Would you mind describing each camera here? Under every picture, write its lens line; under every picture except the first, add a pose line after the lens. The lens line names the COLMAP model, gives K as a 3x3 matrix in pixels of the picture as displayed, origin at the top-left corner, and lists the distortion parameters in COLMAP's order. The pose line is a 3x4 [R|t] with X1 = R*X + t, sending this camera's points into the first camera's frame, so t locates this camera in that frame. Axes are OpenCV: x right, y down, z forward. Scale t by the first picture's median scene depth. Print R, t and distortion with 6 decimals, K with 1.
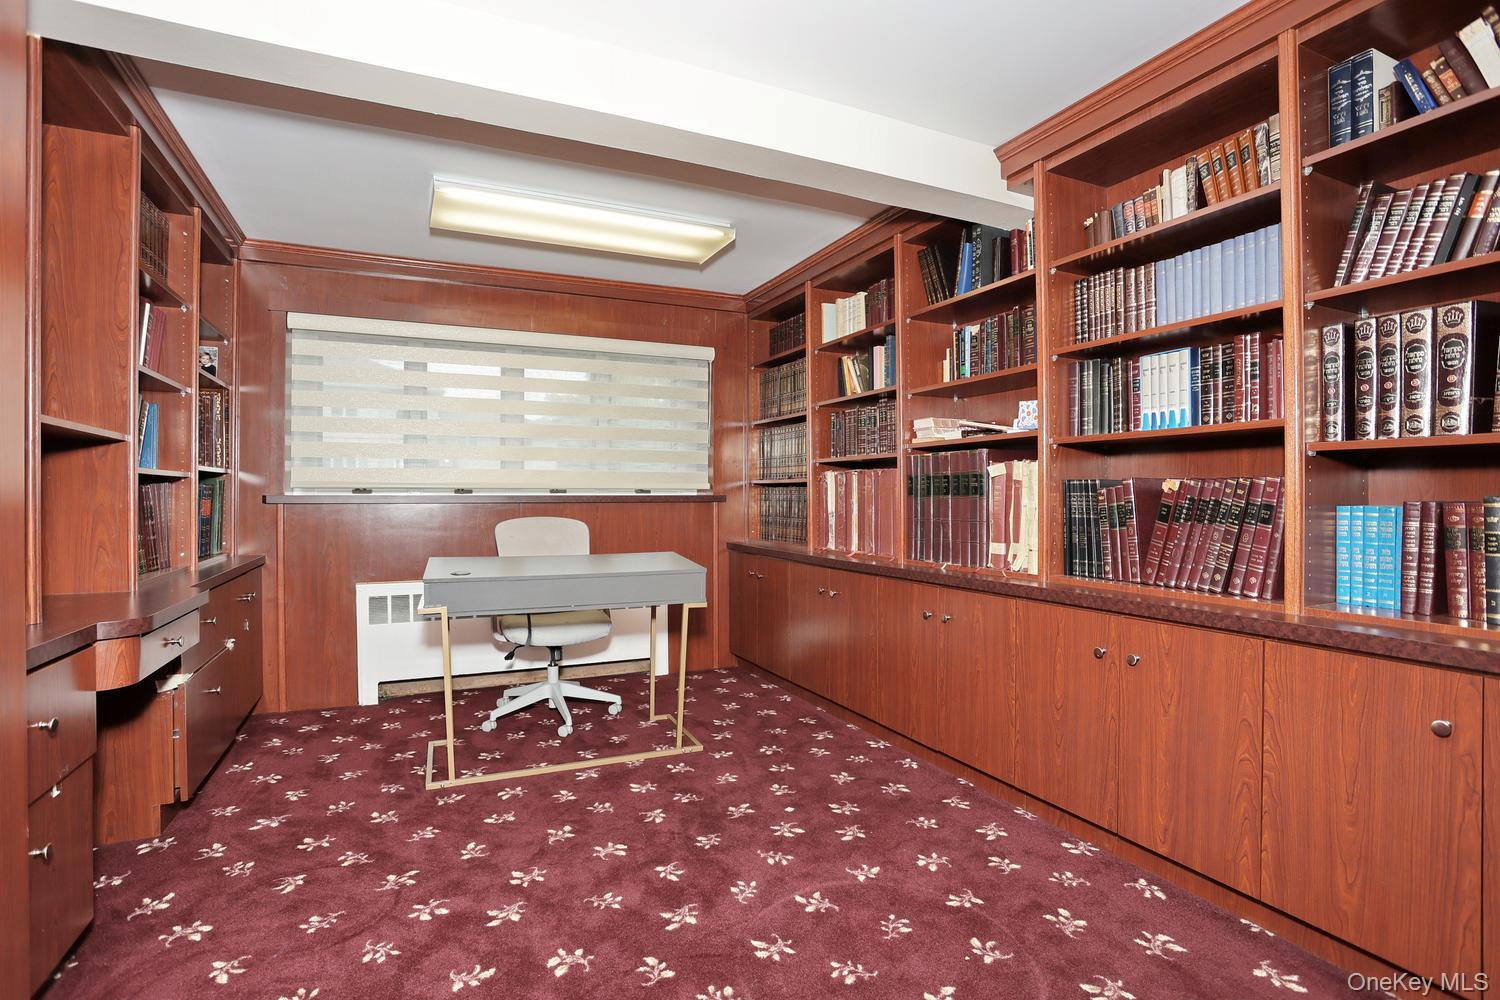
lens RADIAL K [[722.7, 0, 754.4], [0, 722.7, 494.9], [0, 0, 1]] dist [-0.065154, 0.019571]
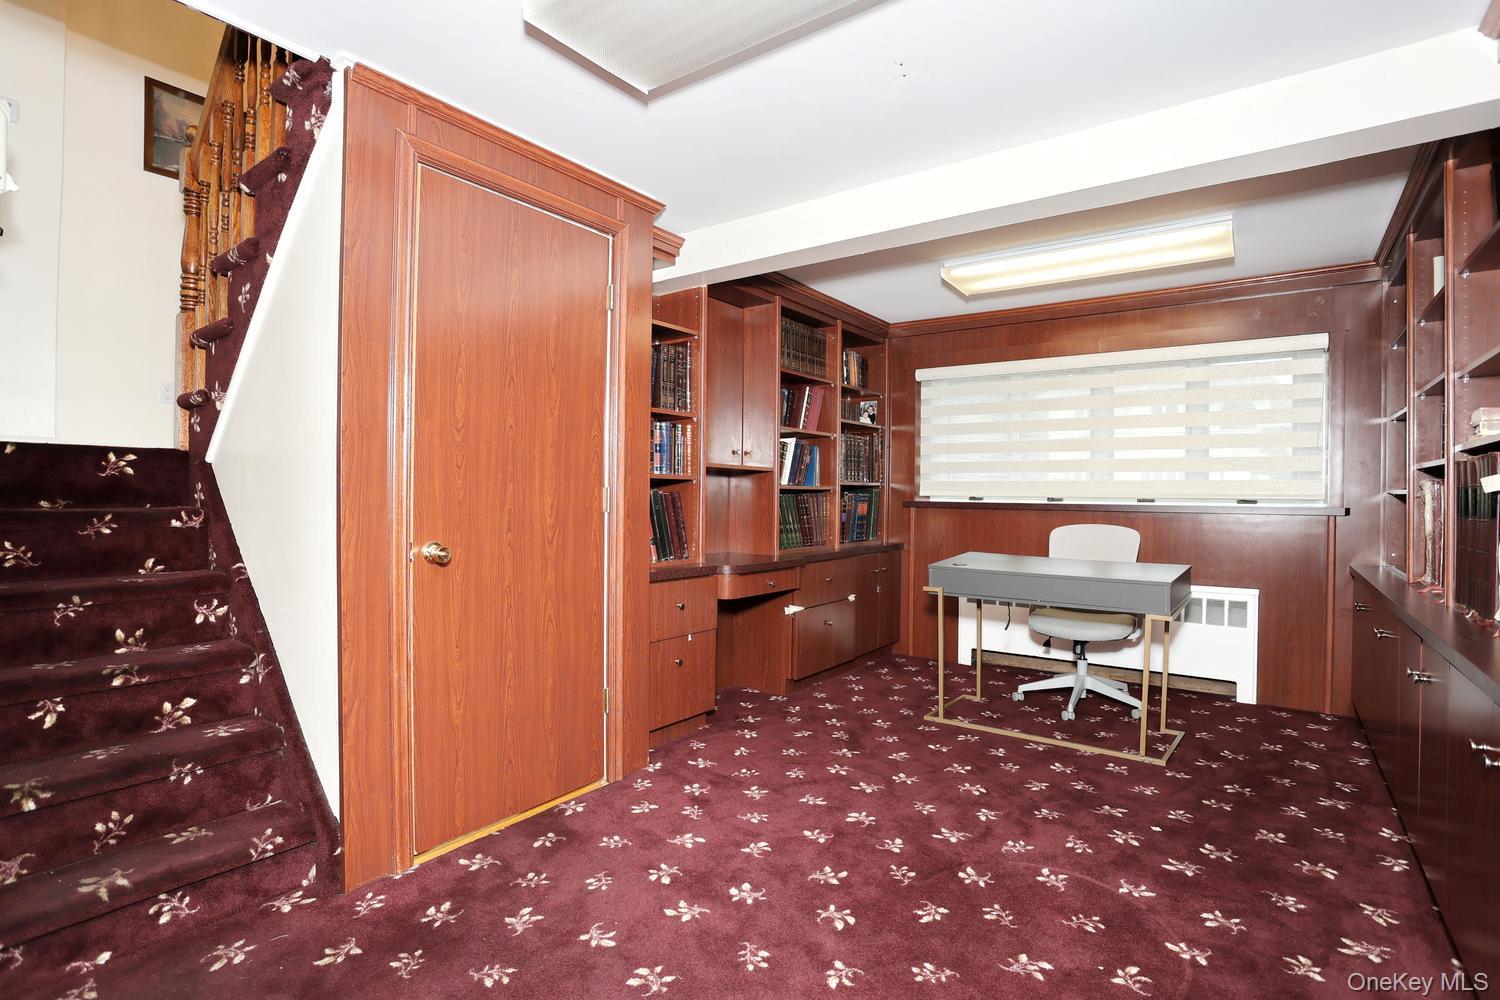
lens RADIAL K [[722.7, 0, 743.3], [0, 722.7, 495.3], [0, 0, 1]] dist [-0.065154, 0.019571]
pose [[0.469338, 0.005339, -0.883003, 0.609129], [-0.006344, 0.999976, 0.002675, -0.018818], [0.882996, 0.004346, 0.469360, 0.038192]]
